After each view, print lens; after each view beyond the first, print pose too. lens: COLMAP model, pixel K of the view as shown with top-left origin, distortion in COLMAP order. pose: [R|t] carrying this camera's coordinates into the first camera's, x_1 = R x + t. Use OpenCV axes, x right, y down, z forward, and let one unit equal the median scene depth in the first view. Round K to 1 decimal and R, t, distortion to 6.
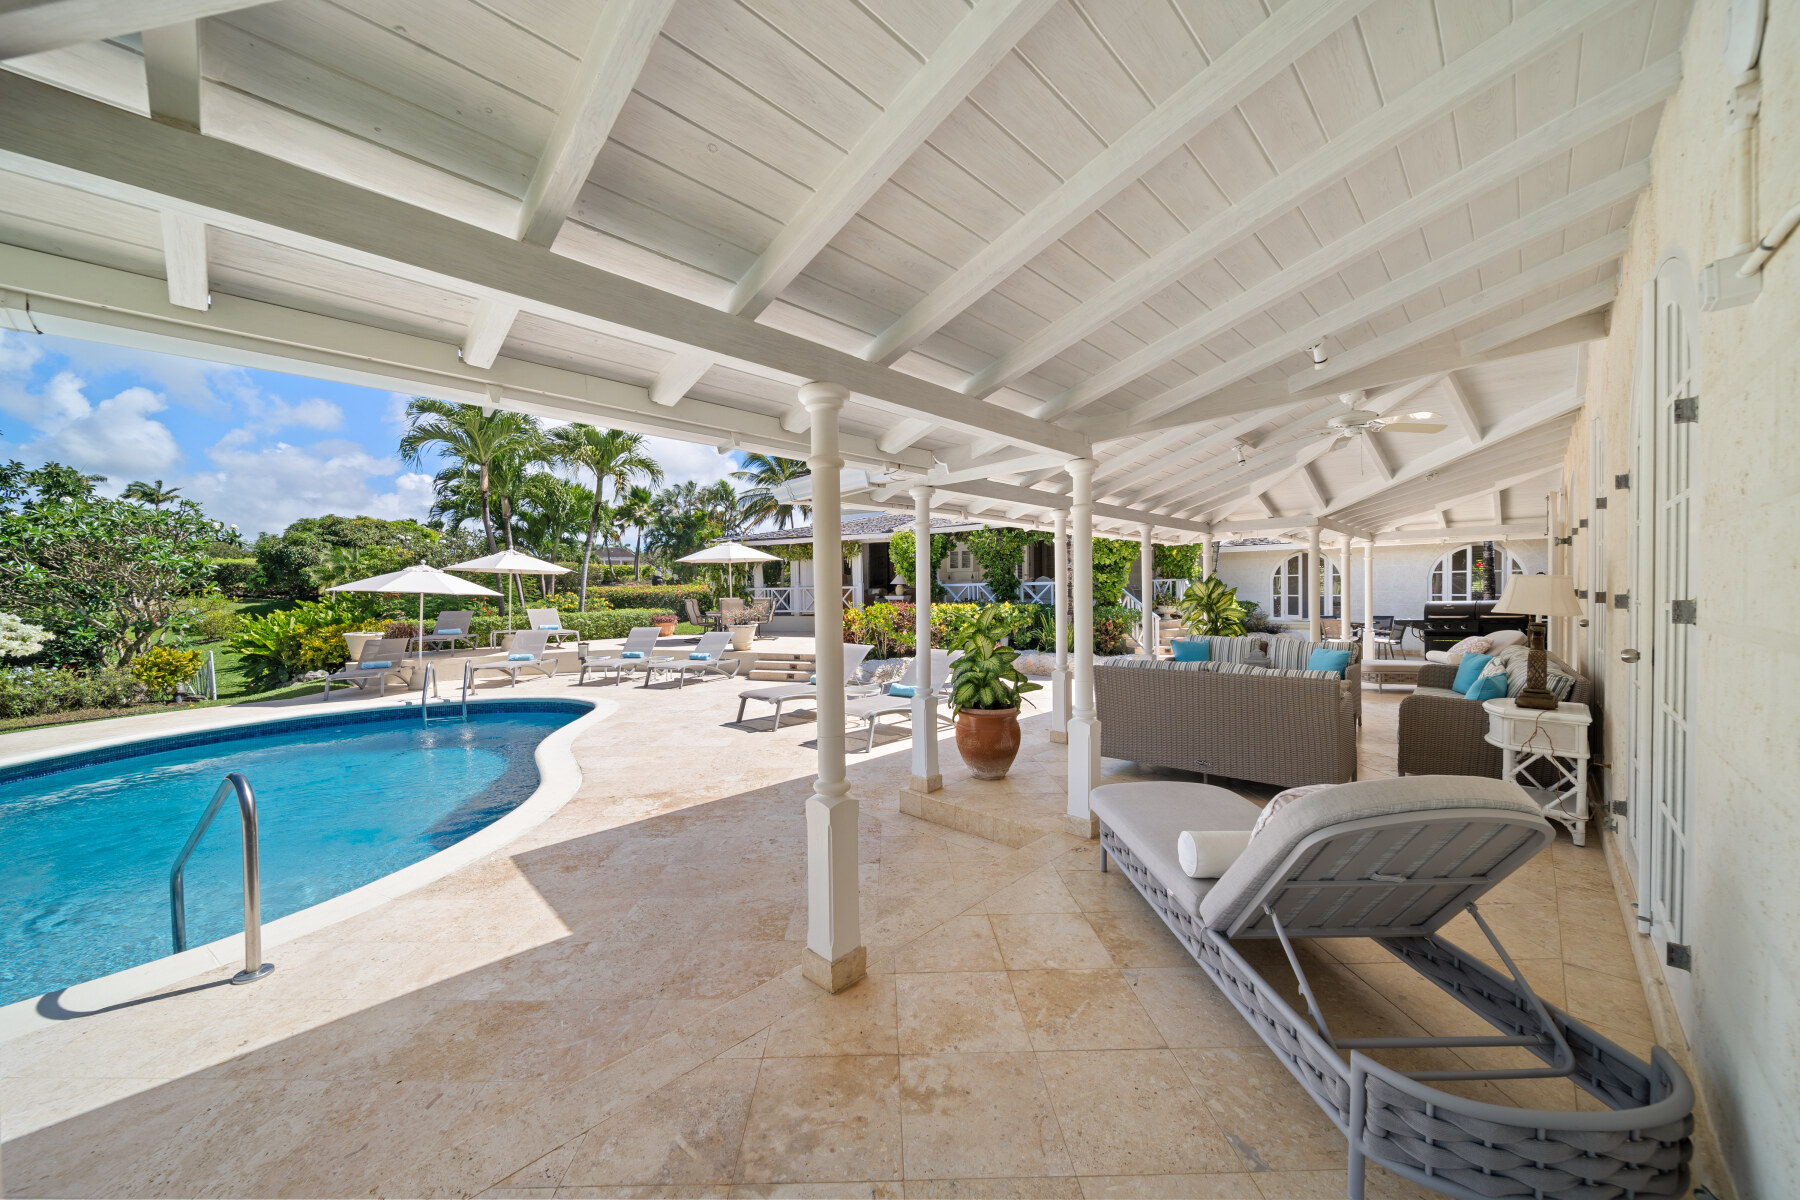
lens RADIAL K [[613.8, 0, 901.3], [0, 613.8, 608.2], [0, 0, 1]] dist [0.000185, -0.000105]
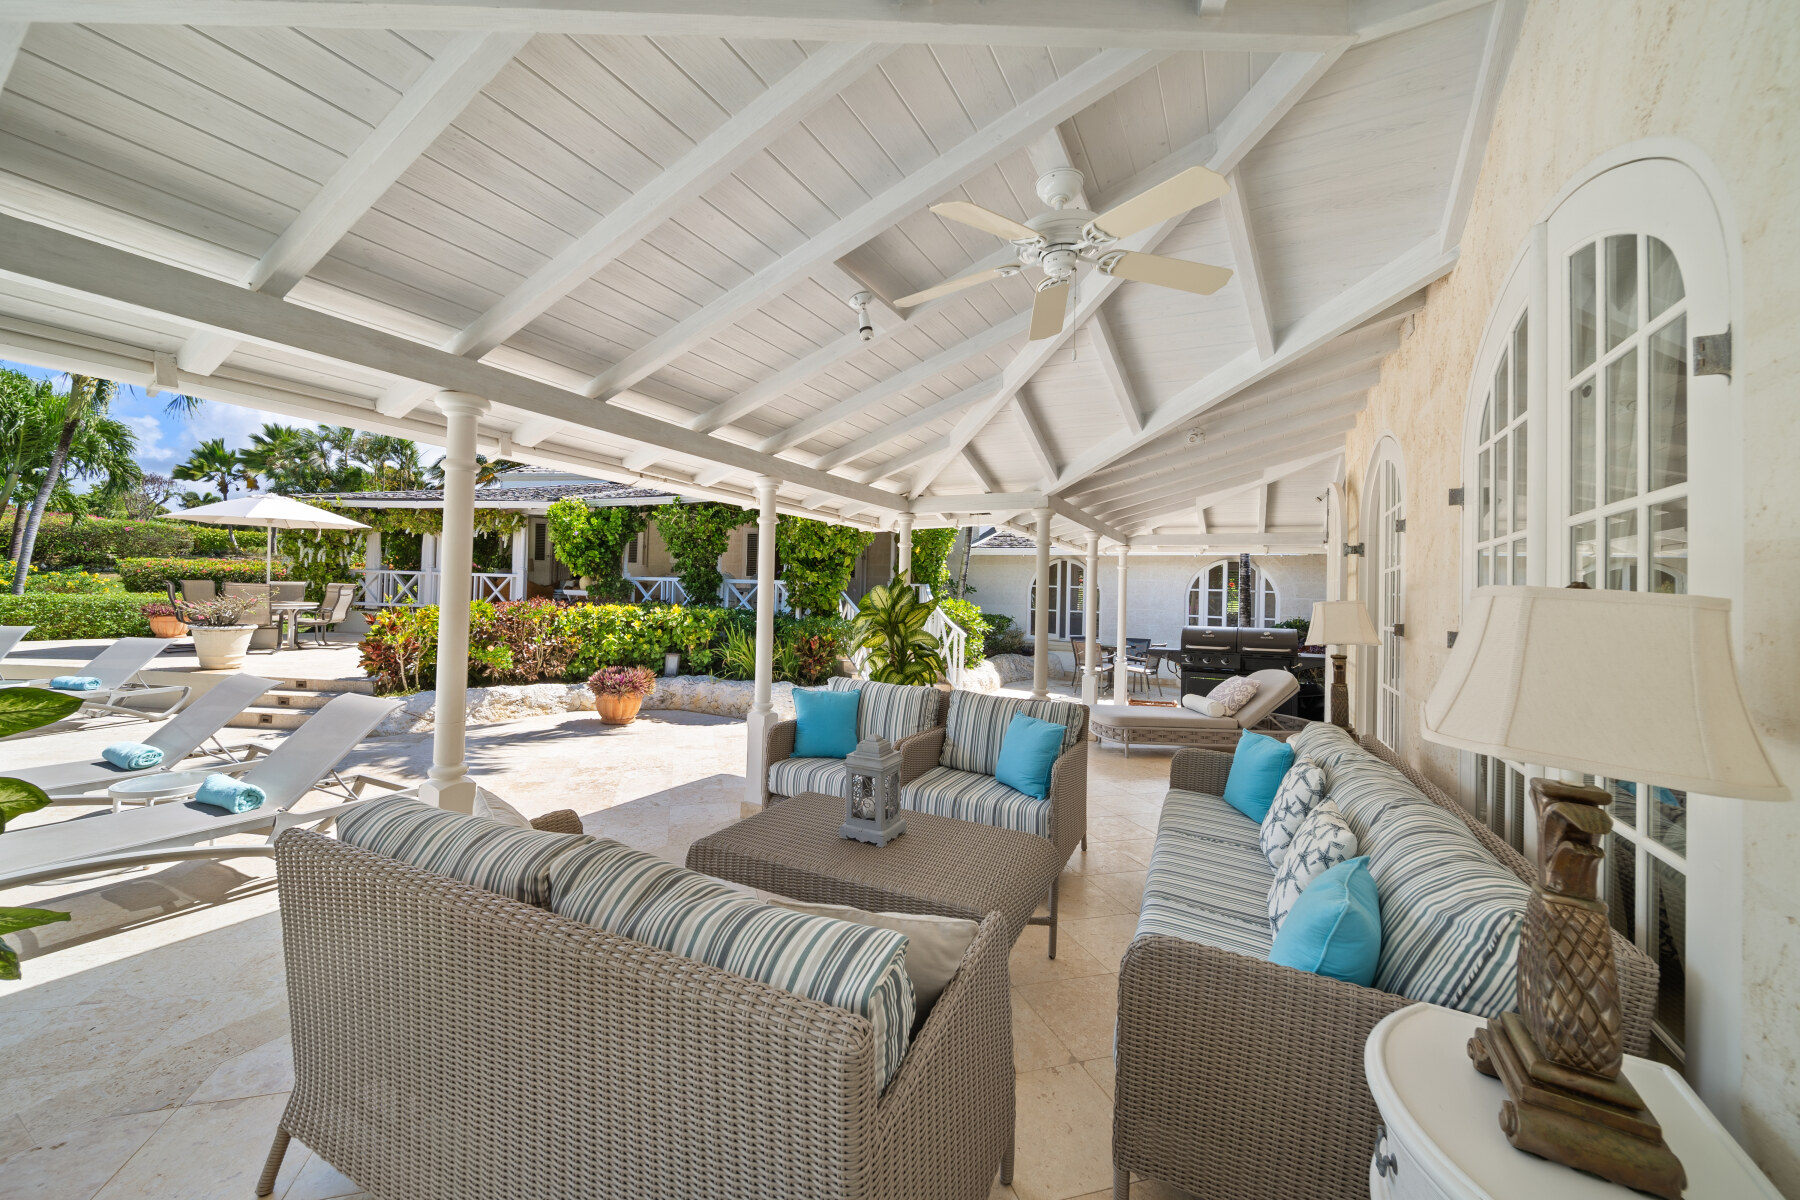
lens RADIAL K [[613.8, 0, 899.1], [0, 613.8, 587.1], [0, 0, 1]] dist [0.000185, -0.000105]
pose [[0.960939, 0.046311, 0.272859, 0.264190], [-0.036619, 0.998508, -0.040509, -0.013615], [-0.274328, 0.028935, 0.961201, 0.313998]]
